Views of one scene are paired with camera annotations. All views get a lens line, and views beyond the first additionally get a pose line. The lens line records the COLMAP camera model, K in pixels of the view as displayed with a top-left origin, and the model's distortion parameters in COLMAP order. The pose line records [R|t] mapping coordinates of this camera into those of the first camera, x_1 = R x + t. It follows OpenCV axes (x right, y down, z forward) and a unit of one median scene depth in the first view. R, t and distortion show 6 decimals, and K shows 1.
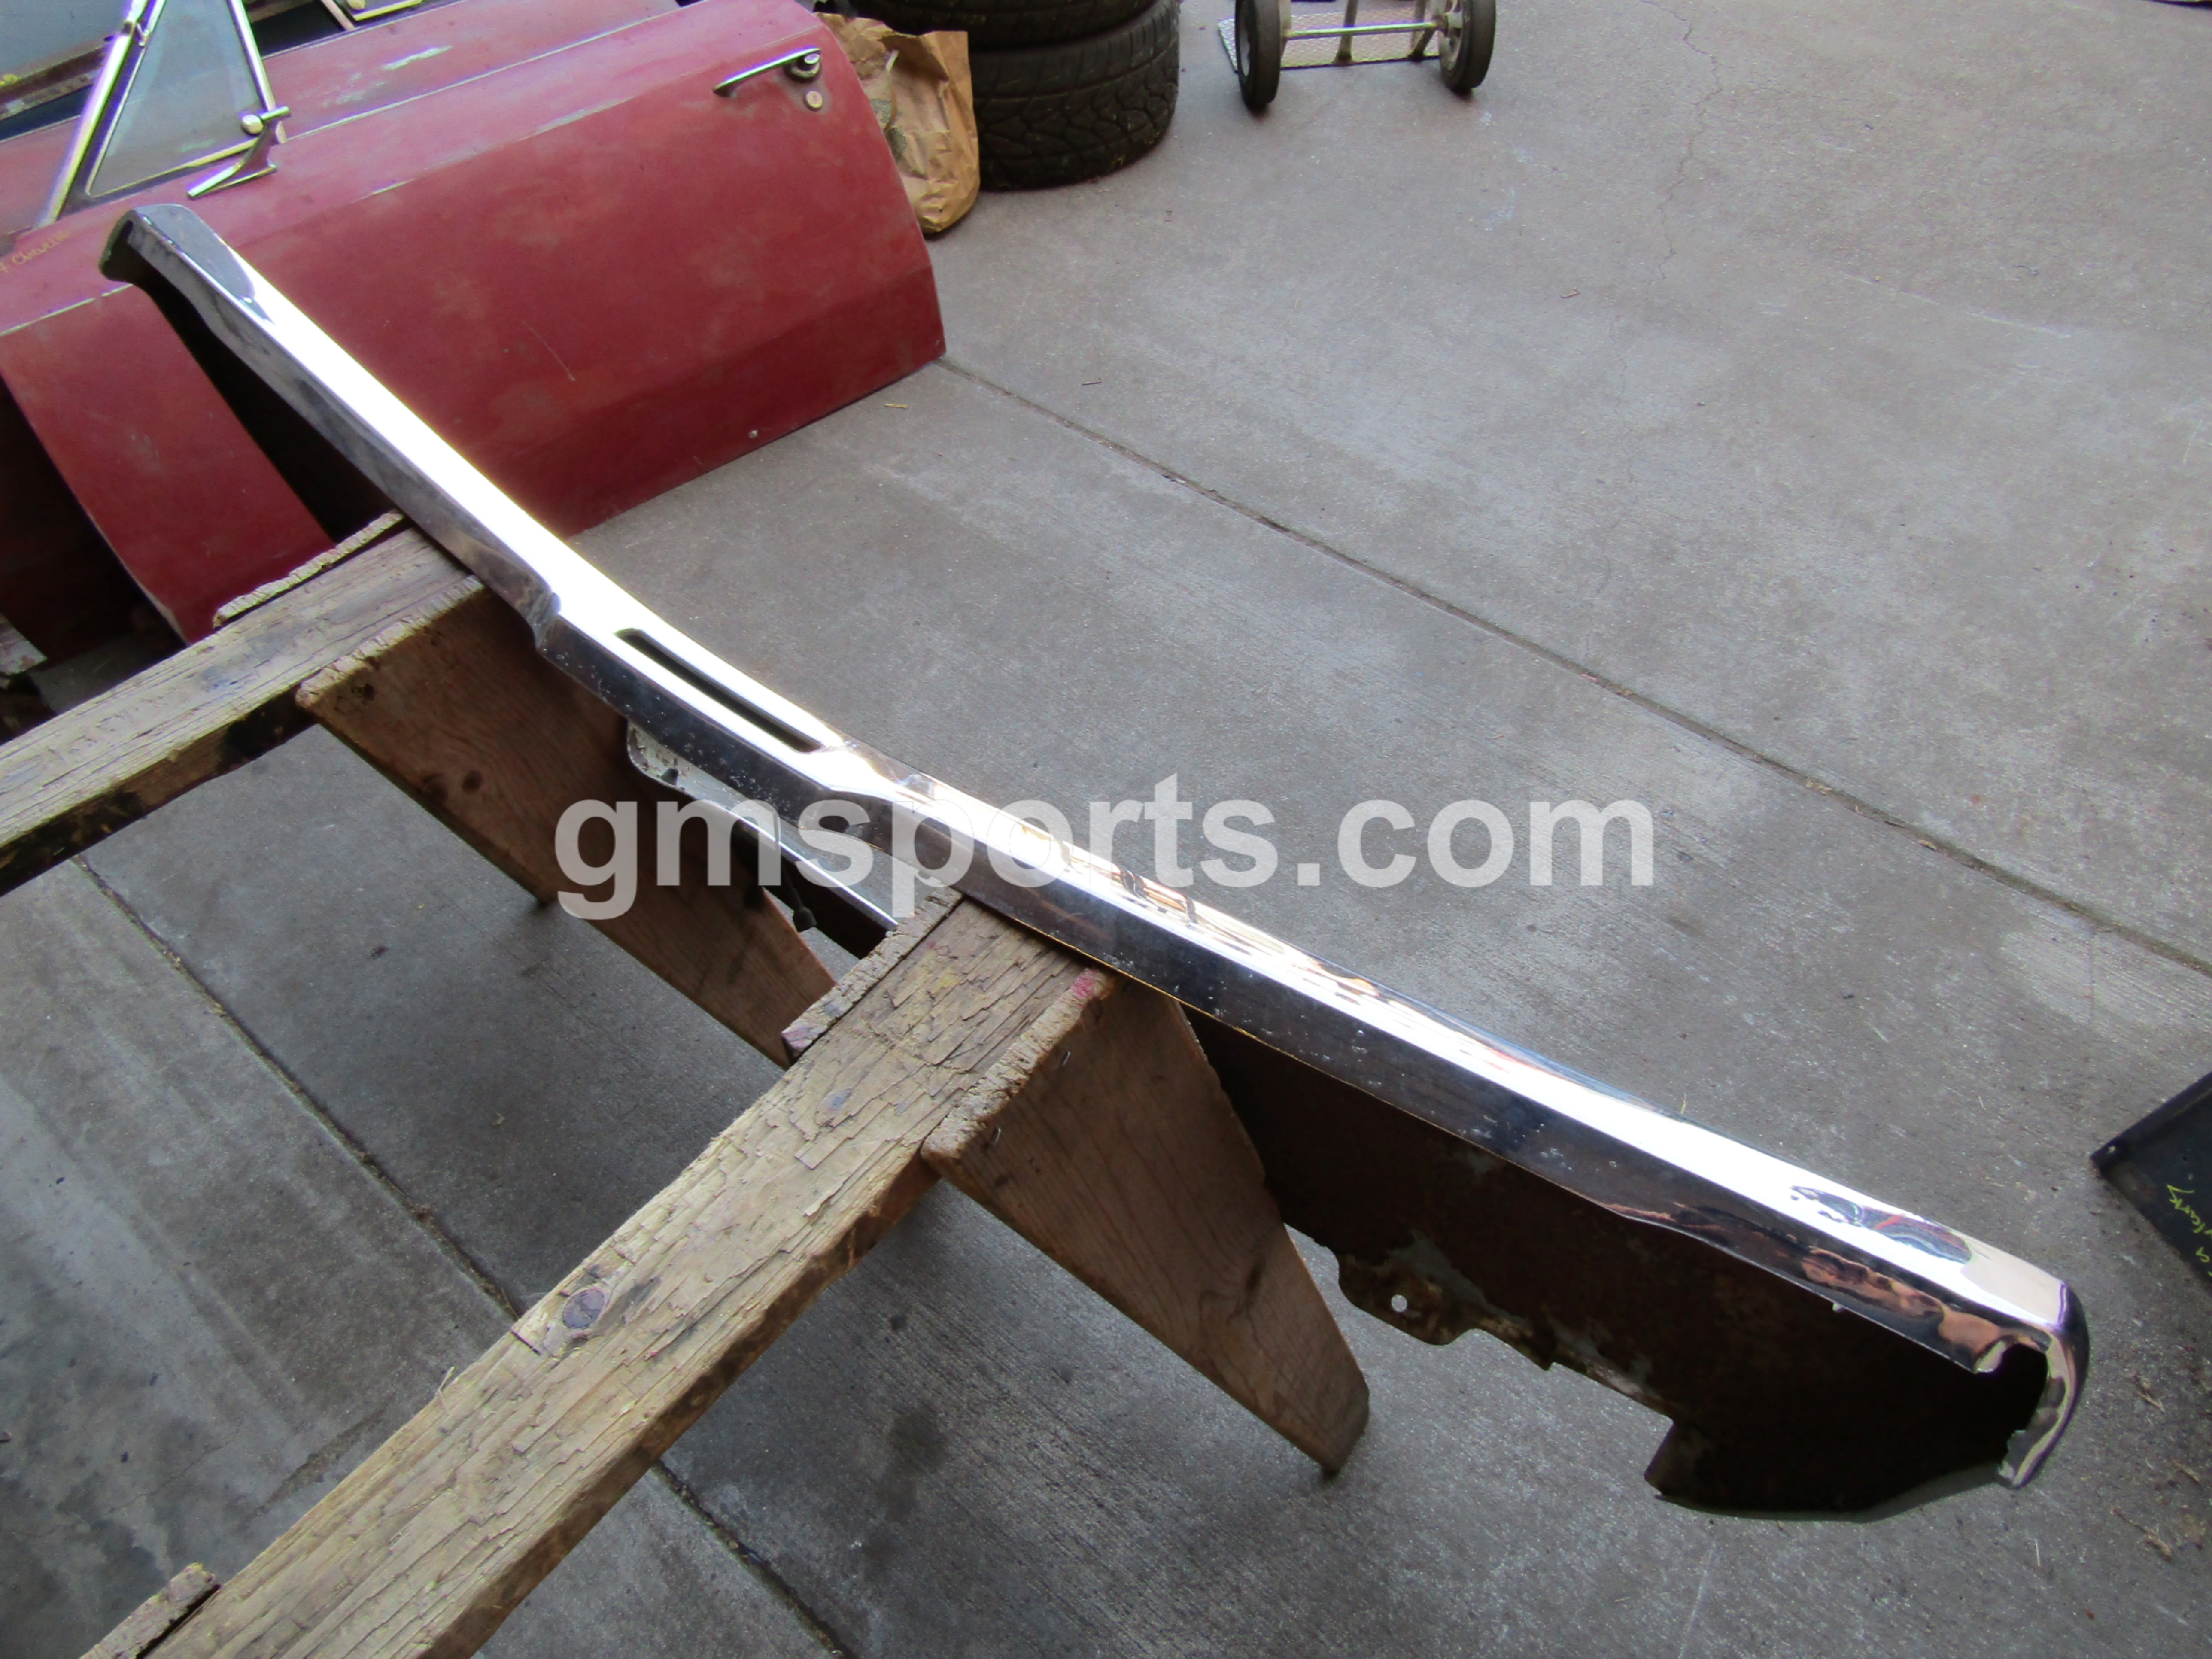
lens RADIAL K [[1577.5, 0, 1108.3], [0, 1577.5, 834.8], [0, 0, 1]] dist [-0.005115, -0.002977]
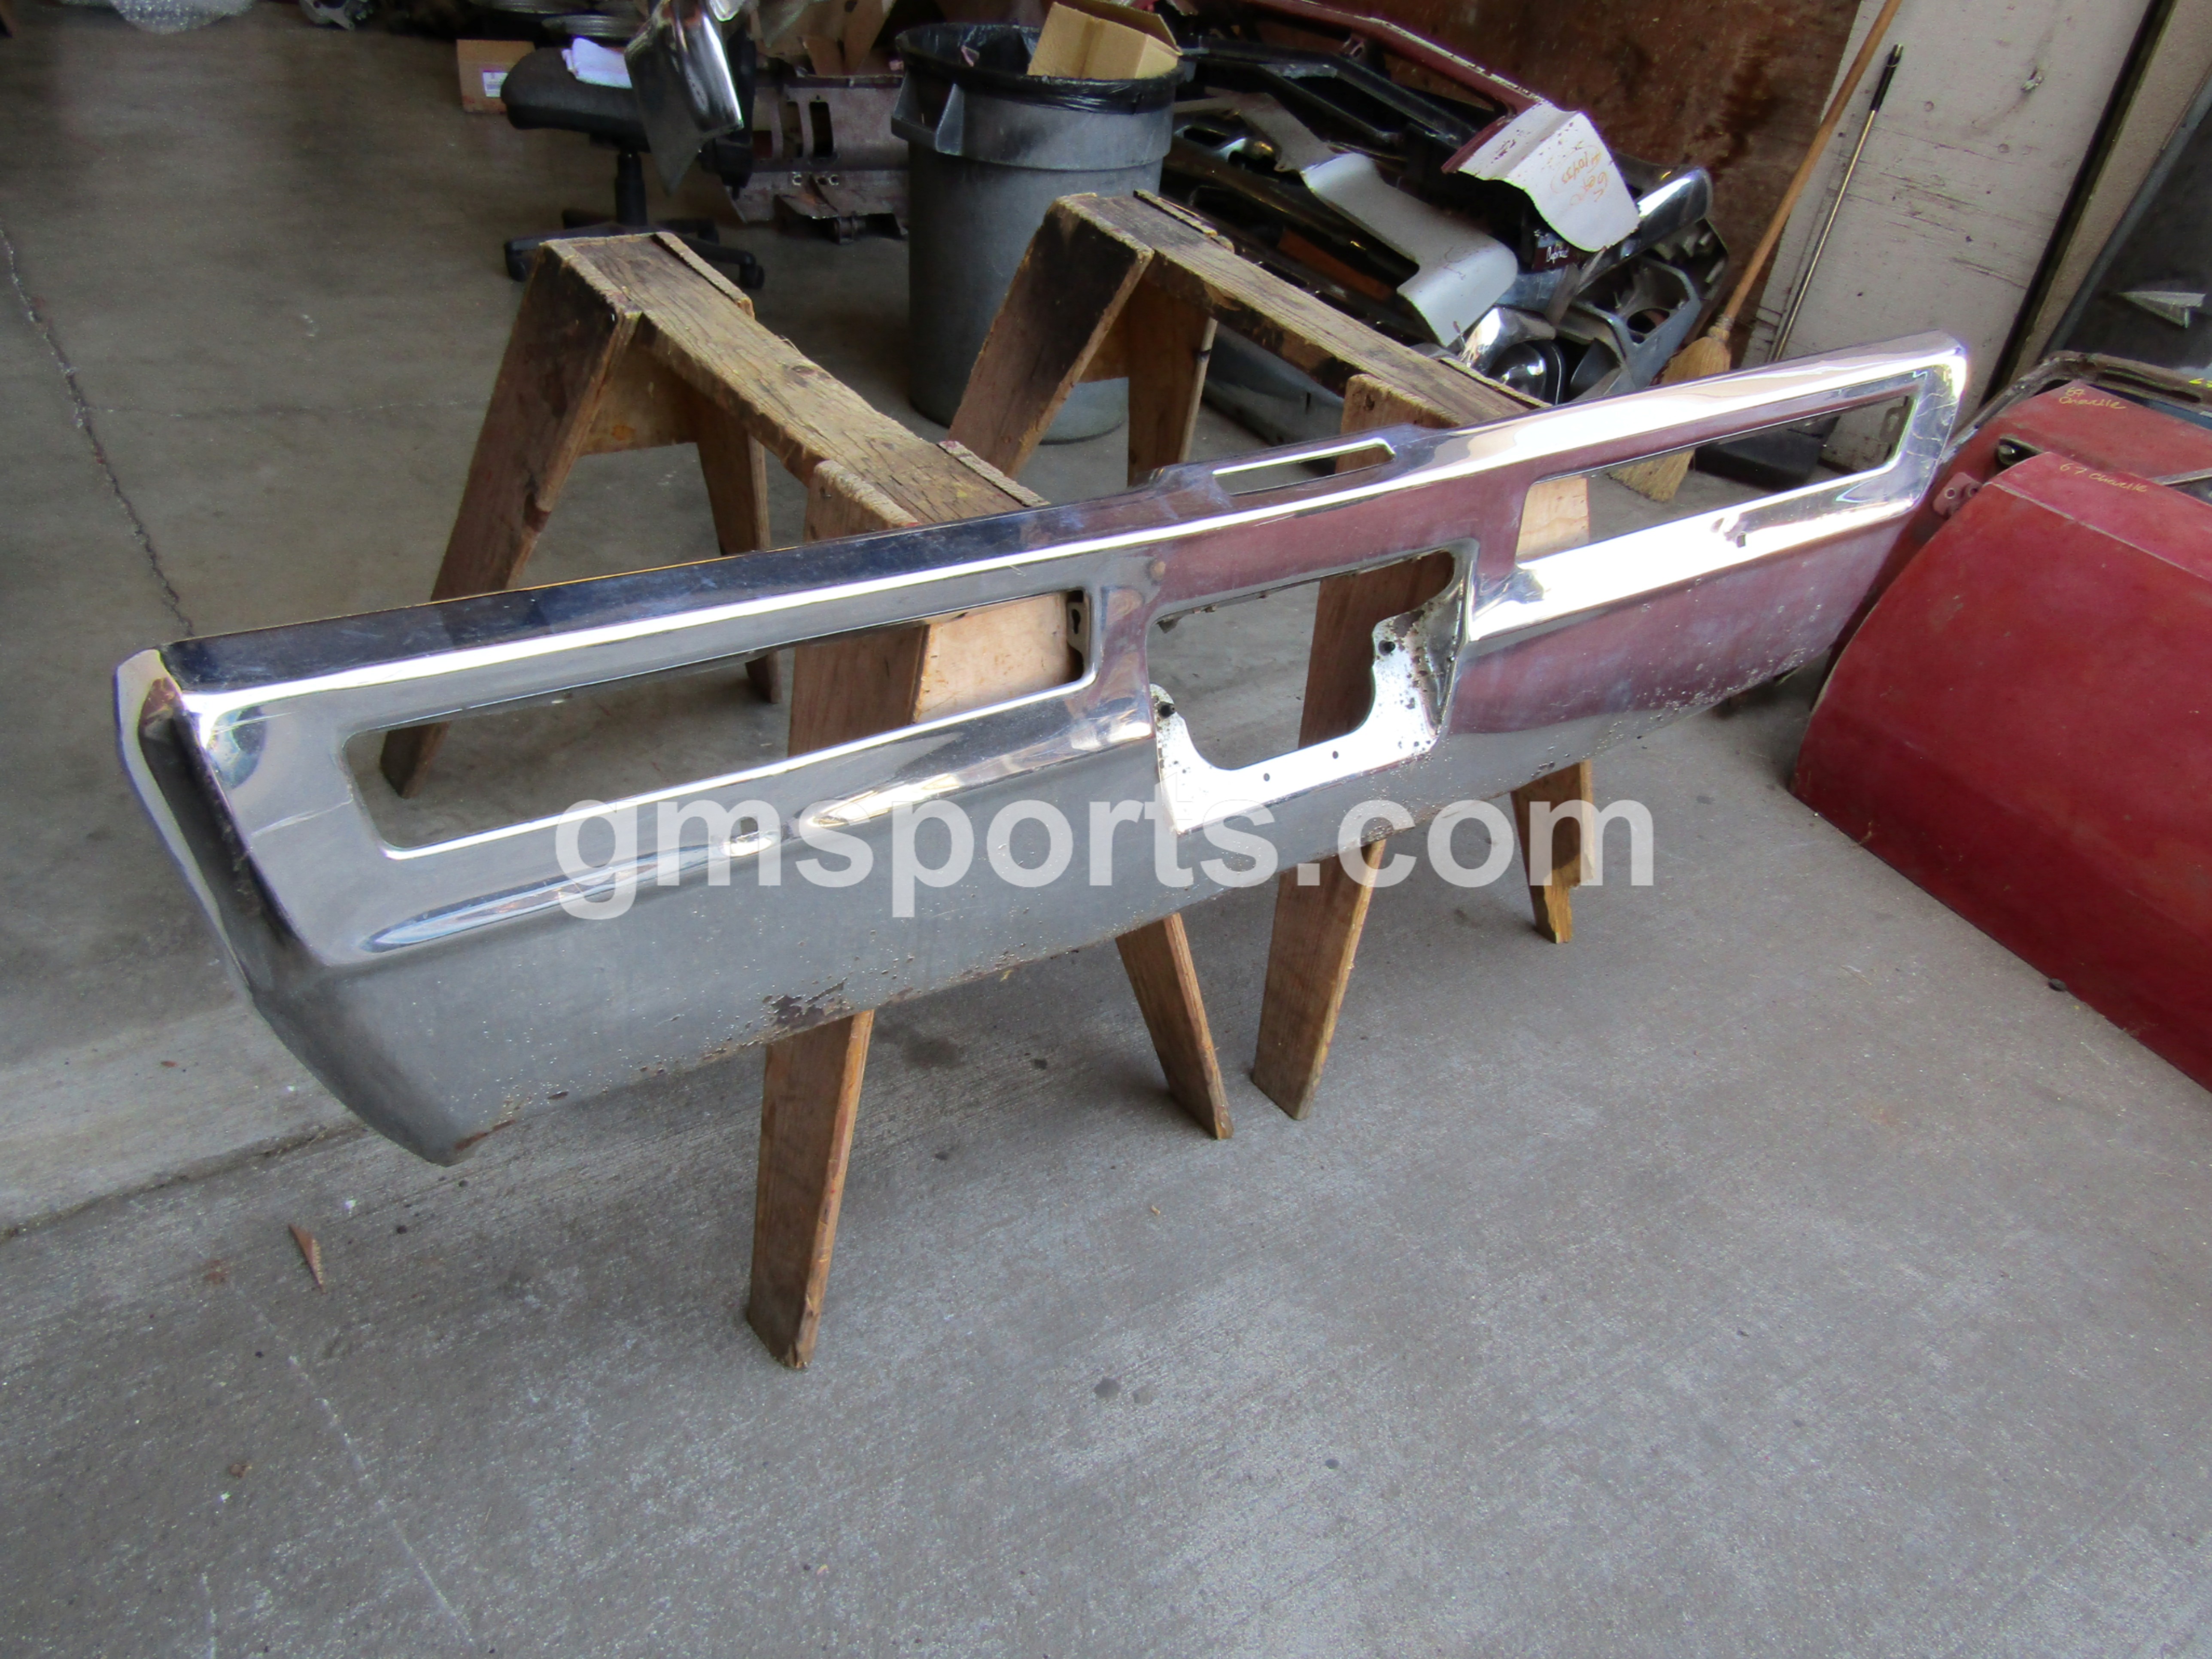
lens RADIAL K [[1577.5, 0, 1108.8], [0, 1577.5, 830.2], [0, 0, 1]] dist [-0.005115, -0.002977]
pose [[-0.262791, 0.538052, -0.800900, 0.467535], [-0.791365, 0.354680, 0.497940, -0.244451], [0.551981, 0.764658, 0.332589, 0.371235]]
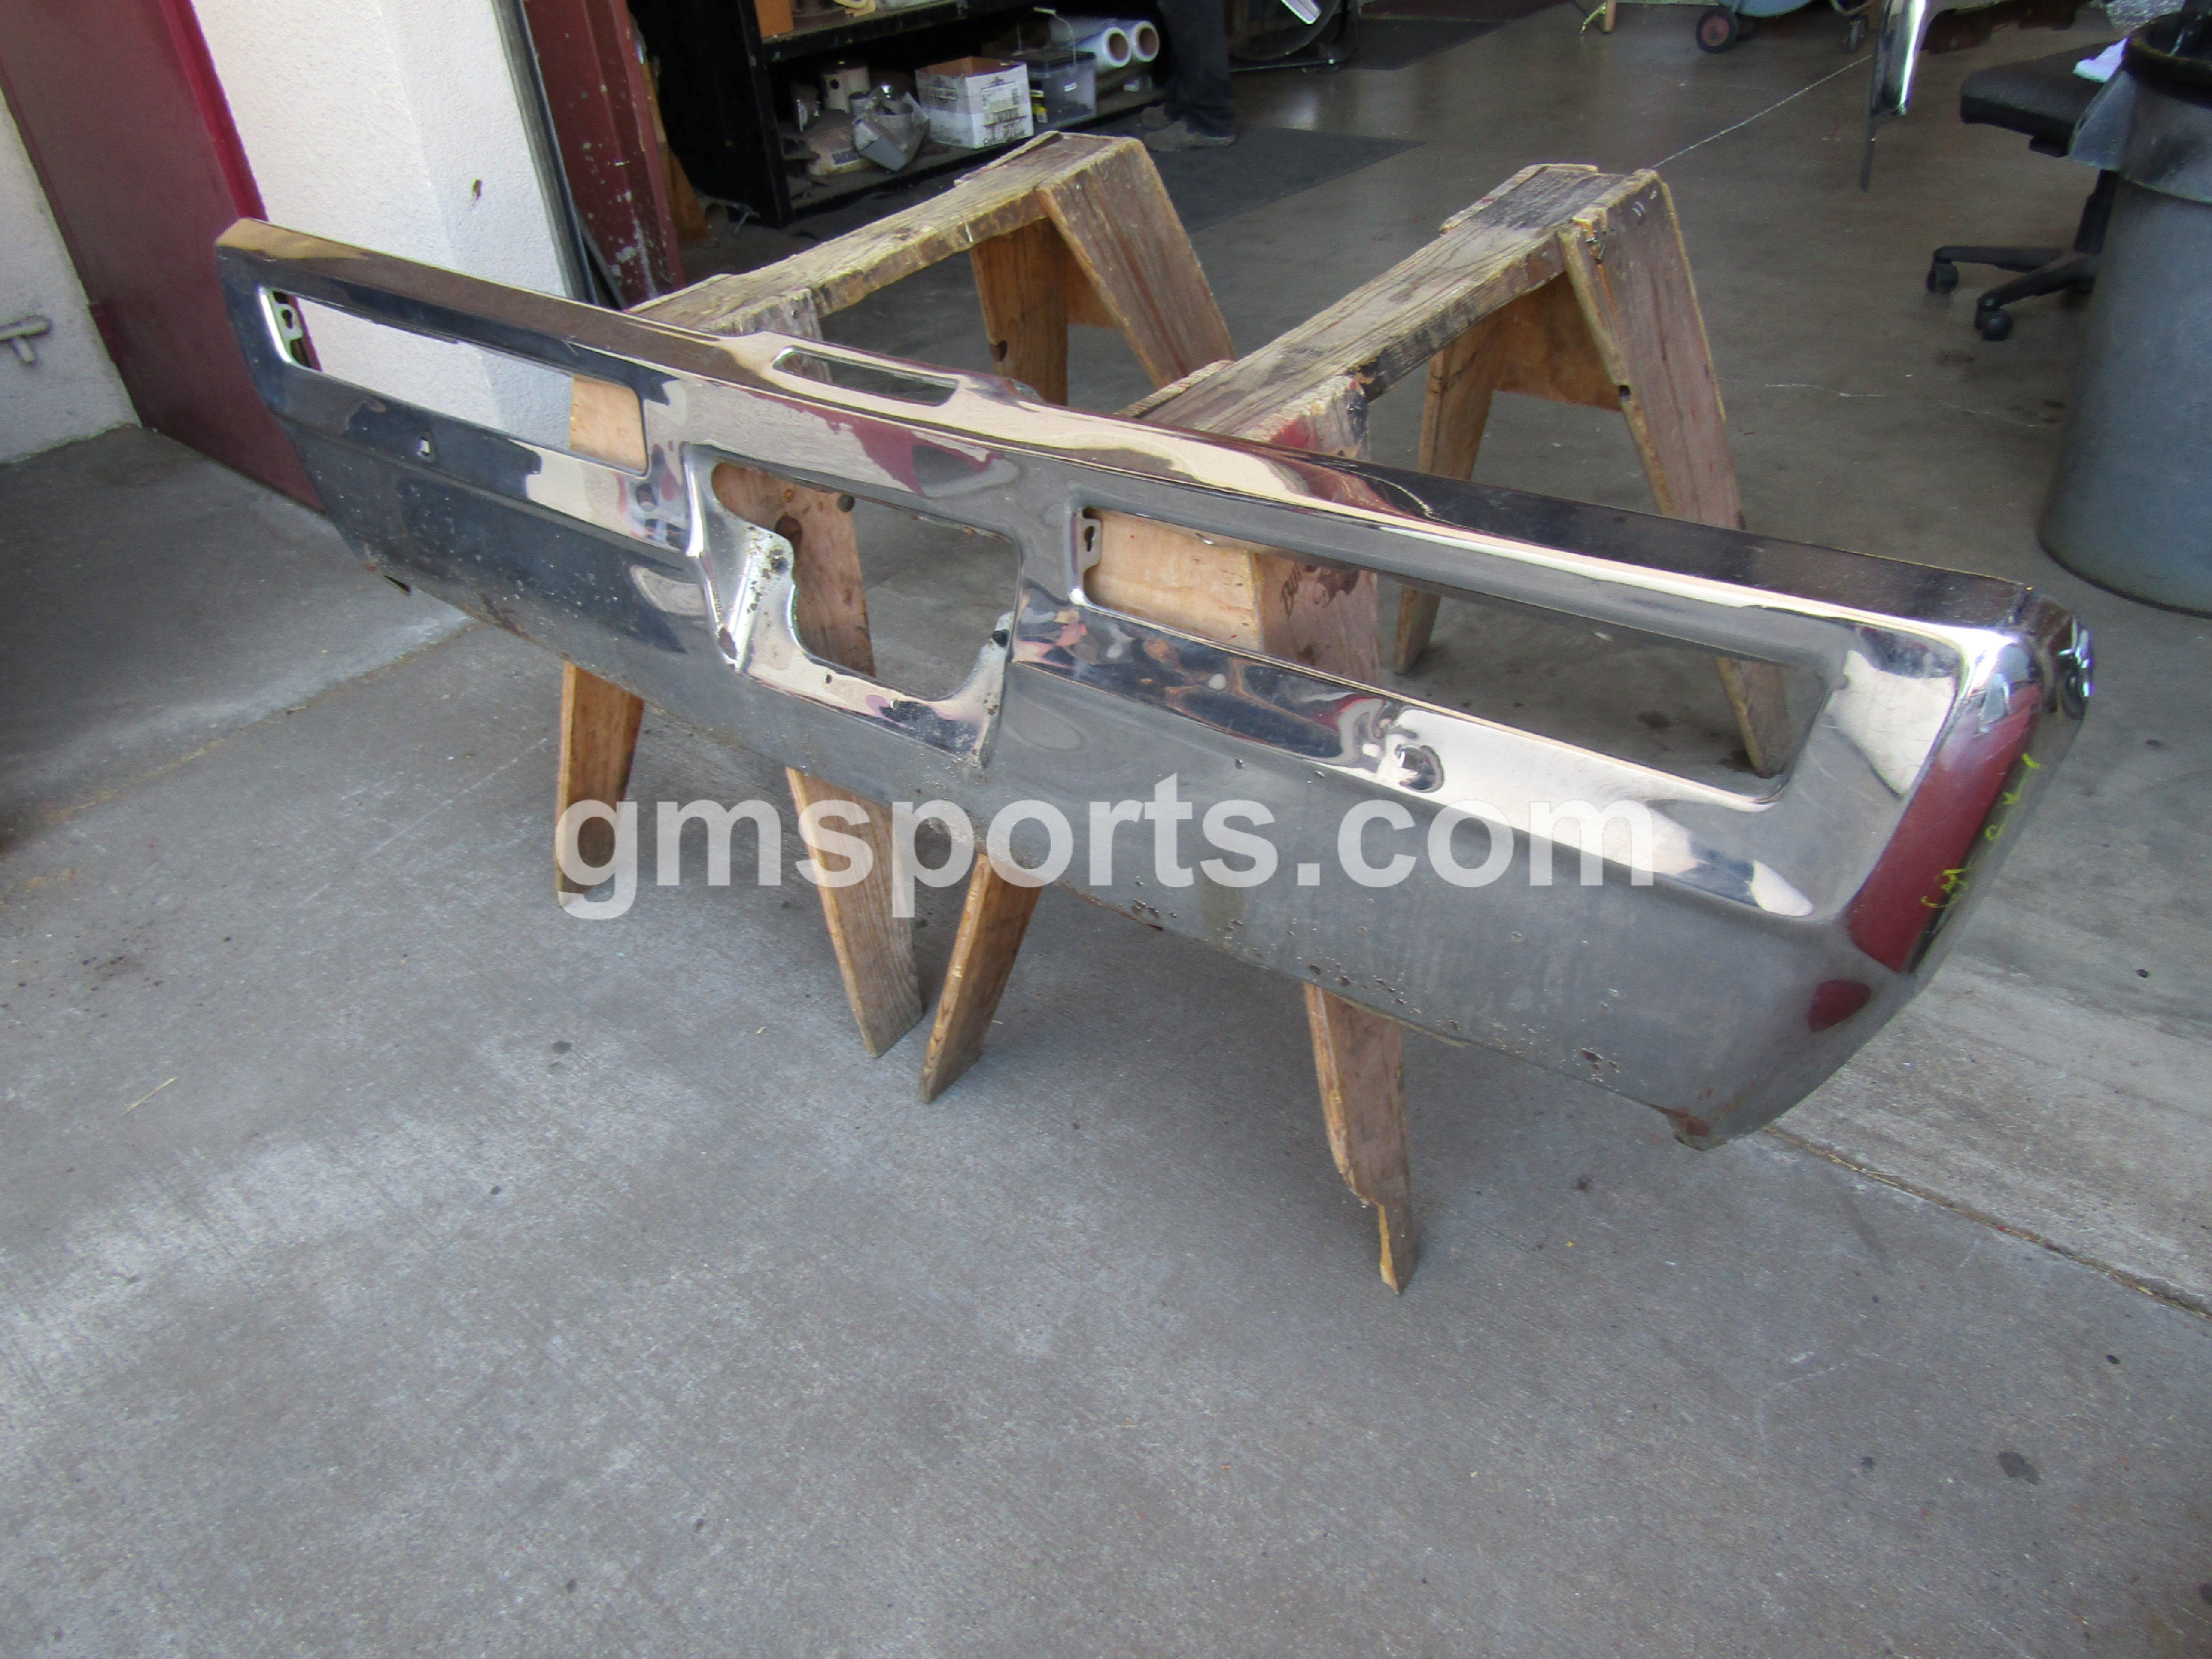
lens RADIAL K [[1577.5, 0, 1091.9], [0, 1577.5, 823.7], [0, 0, 1]] dist [-0.005115, -0.002977]
pose [[-0.996115, 0.076559, 0.043515, -0.225958], [0.051508, 0.105730, 0.993060, -0.616846], [0.071427, 0.991443, -0.109262, 0.750510]]
